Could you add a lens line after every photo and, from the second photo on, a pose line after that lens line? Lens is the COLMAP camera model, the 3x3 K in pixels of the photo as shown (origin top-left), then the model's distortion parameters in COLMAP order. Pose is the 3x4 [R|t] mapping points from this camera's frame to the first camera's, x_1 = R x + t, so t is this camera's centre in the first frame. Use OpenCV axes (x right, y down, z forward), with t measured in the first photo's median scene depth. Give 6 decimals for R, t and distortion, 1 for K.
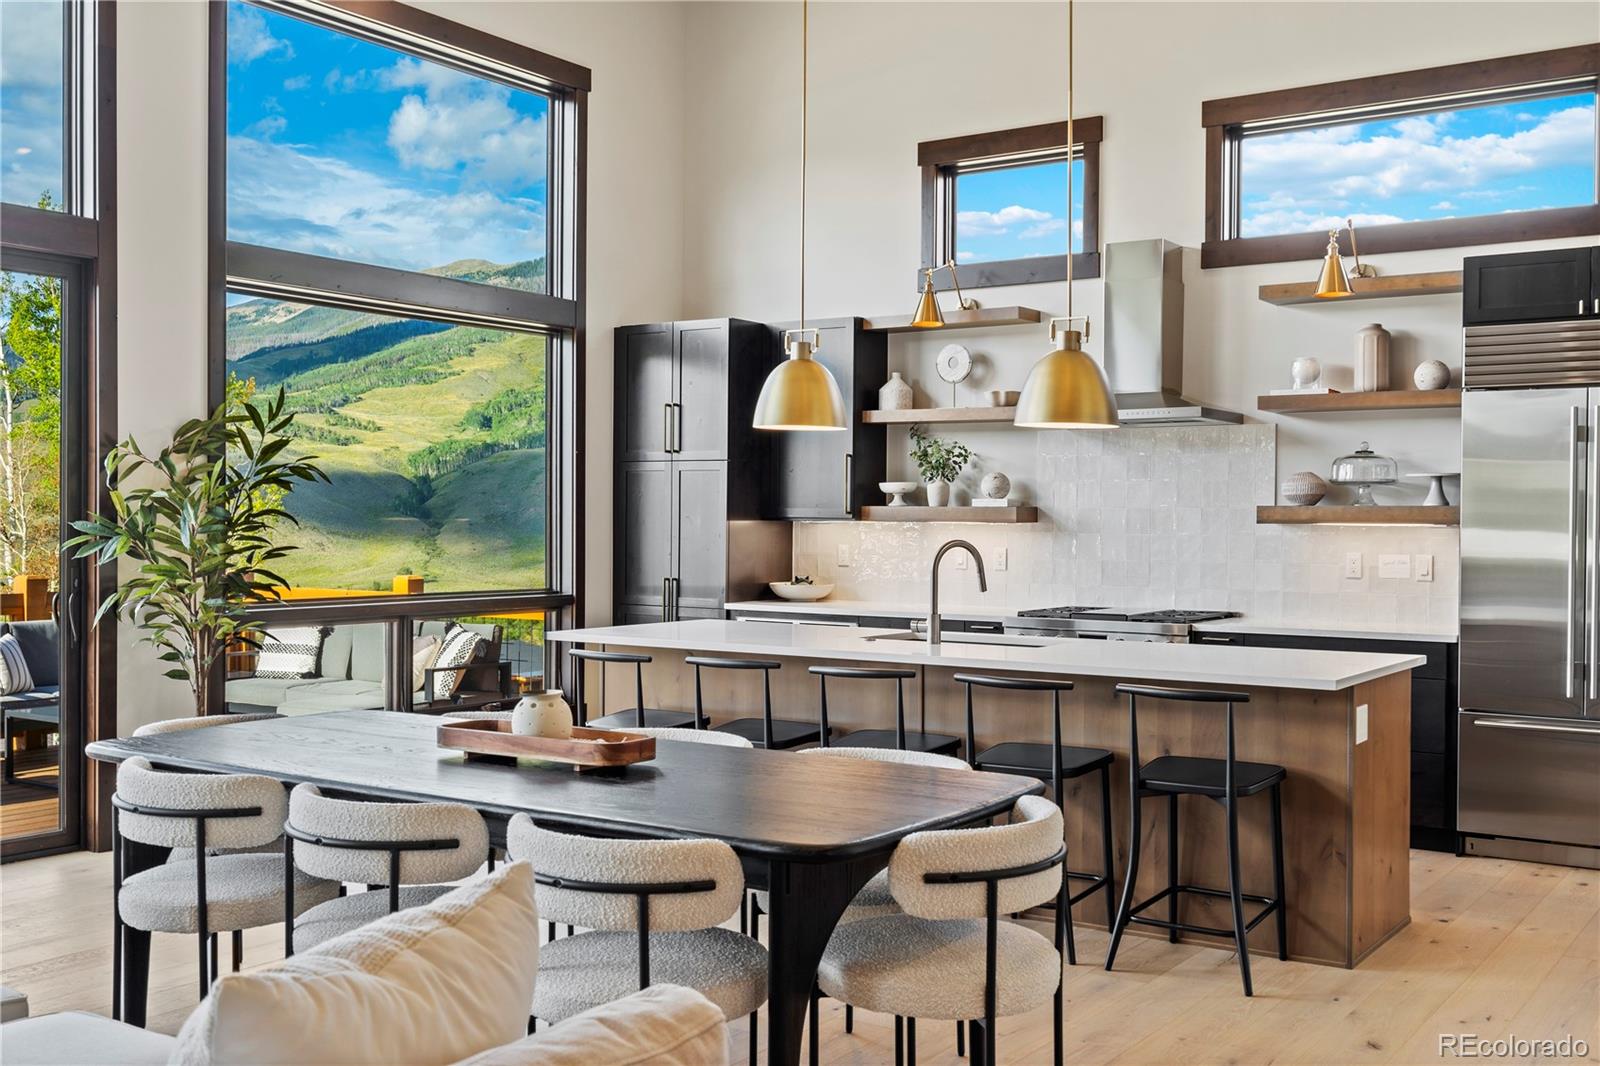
lens RADIAL K [[1605.9, 0, 800.0], [0, 1605.9, 533.0], [0, 0, 1]] dist [0.013393, -0.007787]
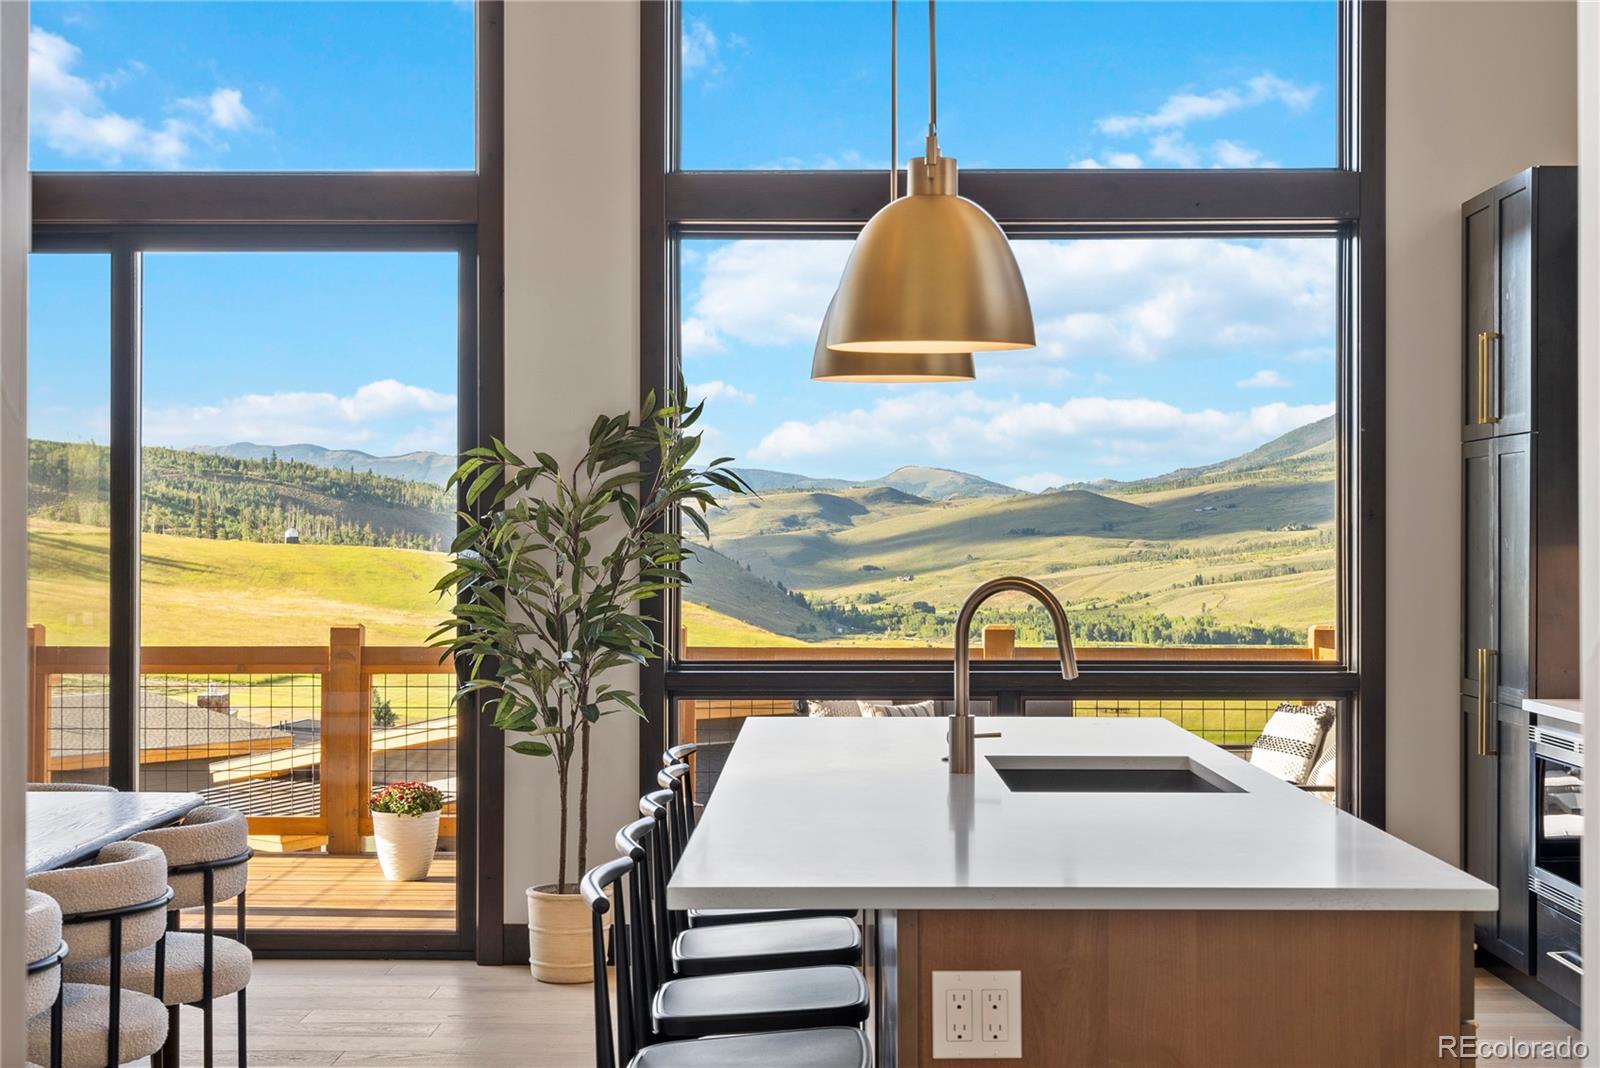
lens RADIAL K [[2413.8, 0, 800.0], [0, 2413.8, 534.0], [0, 0, 1]] dist [0.003062, -0.072824]
pose [[0.554487, -0.010506, -0.832126, 0.538432], [-0.003733, 0.999879, -0.015112, 0.001907], [0.832184, 0.011486, 0.554380, 0.385526]]
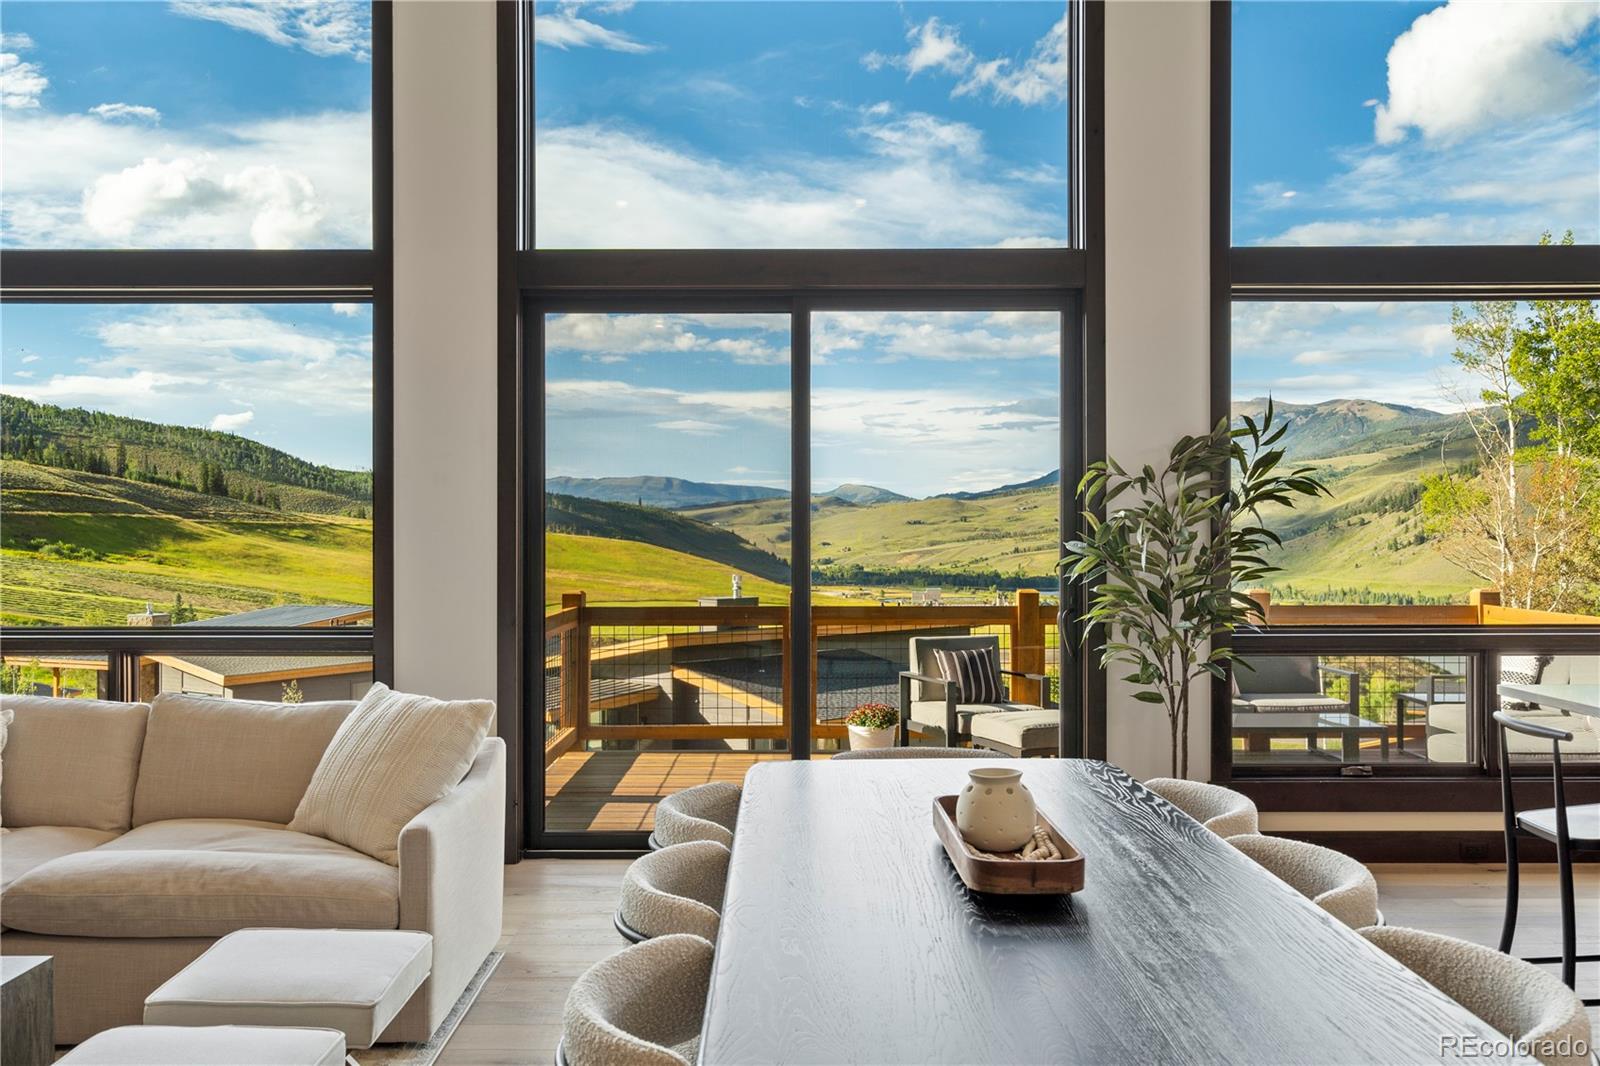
lens RADIAL K [[1410.1, 0, 800.0], [0, 1410.1, 533.0], [0, 0, 1]] dist [0.007637, 0.005170]
pose [[0.564612, -0.006647, -0.825330, 0.169742], [-0.001049, 0.999961, -0.008771, -0.003688], [0.825356, 0.005818, 0.564583, 0.279952]]
